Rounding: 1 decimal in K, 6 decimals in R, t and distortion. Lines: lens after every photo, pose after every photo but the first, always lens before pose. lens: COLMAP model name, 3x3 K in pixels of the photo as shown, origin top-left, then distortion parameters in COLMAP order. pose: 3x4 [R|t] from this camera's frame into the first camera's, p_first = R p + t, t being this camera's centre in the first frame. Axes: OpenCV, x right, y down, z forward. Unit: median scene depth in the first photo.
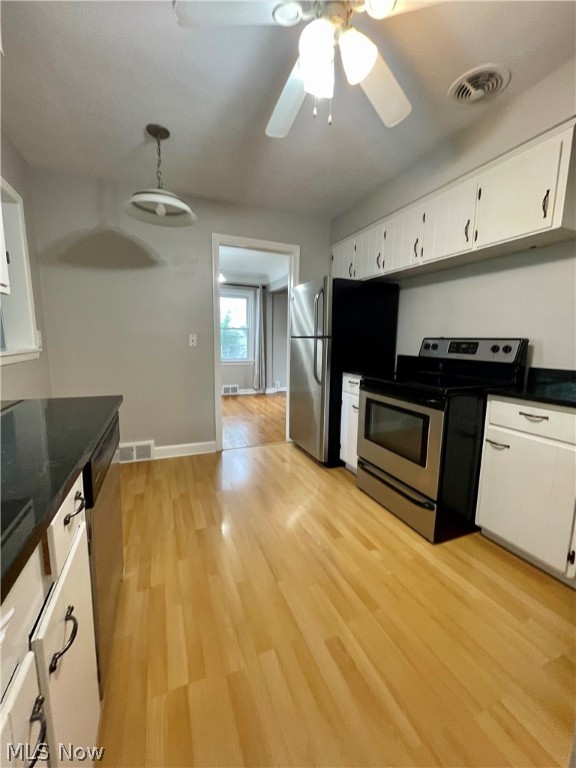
lens RADIAL K [[310.8, 0, 287.8], [0, 310.8, 383.1], [0, 0, 1]] dist [-0.000772, -0.000067]
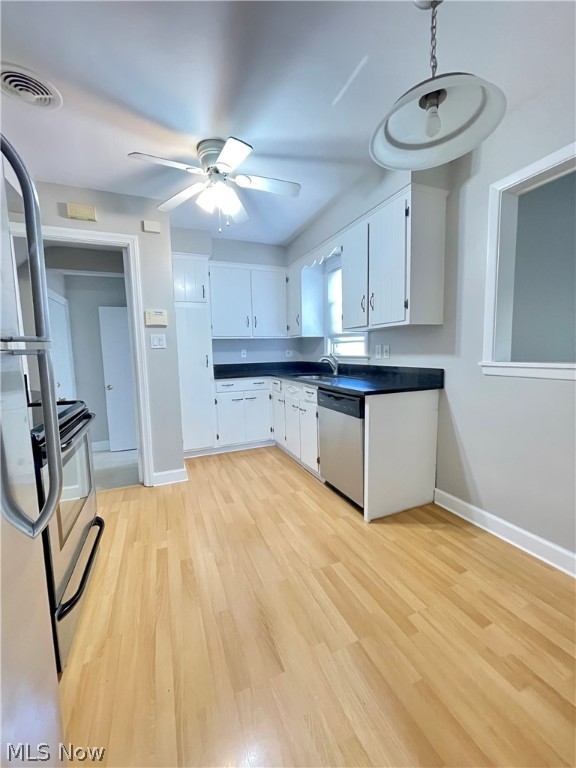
lens RADIAL K [[310.8, 0, 289.1], [0, 310.8, 382.7], [0, 0, 1]] dist [-0.000772, -0.000067]
pose [[-0.999930, 0.011200, -0.003930, -0.165121], [0.009939, 0.971058, 0.238638, -0.270444], [0.006489, 0.238582, -0.971101, 1.929418]]
